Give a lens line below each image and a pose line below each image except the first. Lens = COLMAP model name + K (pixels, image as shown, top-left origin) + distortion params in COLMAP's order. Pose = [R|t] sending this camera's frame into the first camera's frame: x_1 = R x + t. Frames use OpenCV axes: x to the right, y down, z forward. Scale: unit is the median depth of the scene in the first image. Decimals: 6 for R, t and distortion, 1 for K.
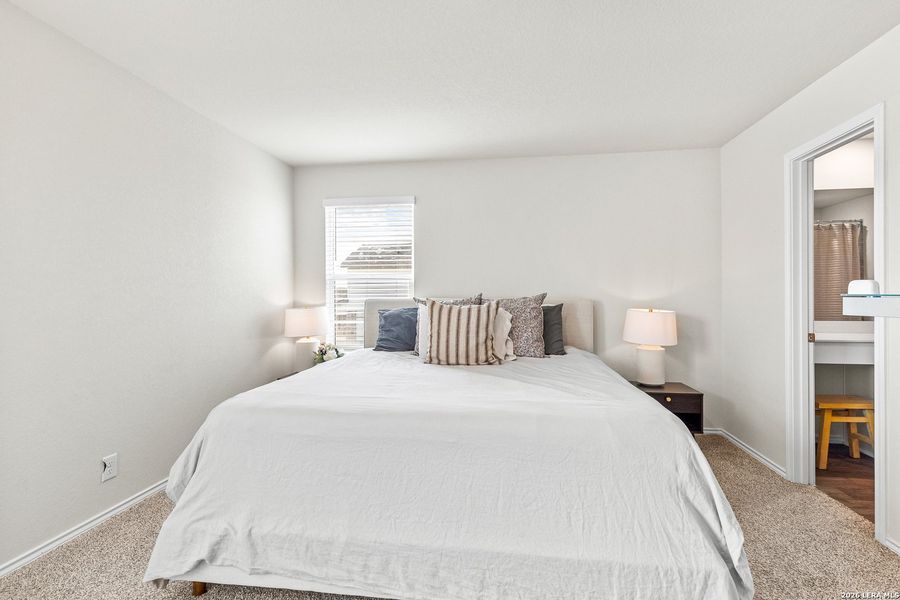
lens RADIAL K [[409.0, 0, 454.9], [0, 409.0, 296.7], [0, 0, 1]] dist [0.003579, 0.000441]
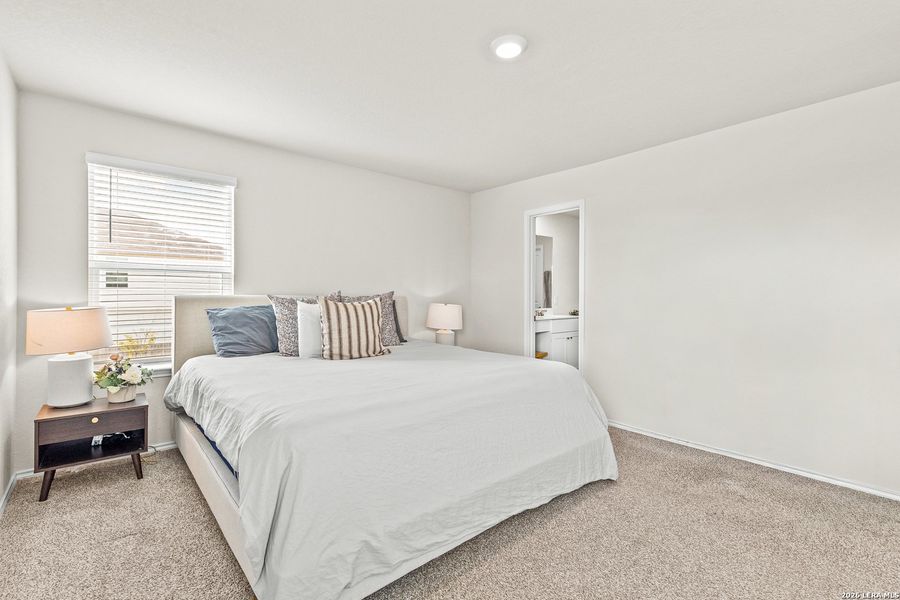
lens RADIAL K [[395.7, 0, 444.1], [0, 395.7, 299.3], [0, 0, 1]] dist [0.001437, -0.000053]
pose [[0.672723, -0.005030, 0.739877, -0.552262], [-0.005192, 0.999920, 0.011519, 0.000596], [-0.739876, -0.011590, 0.672643, 0.130359]]
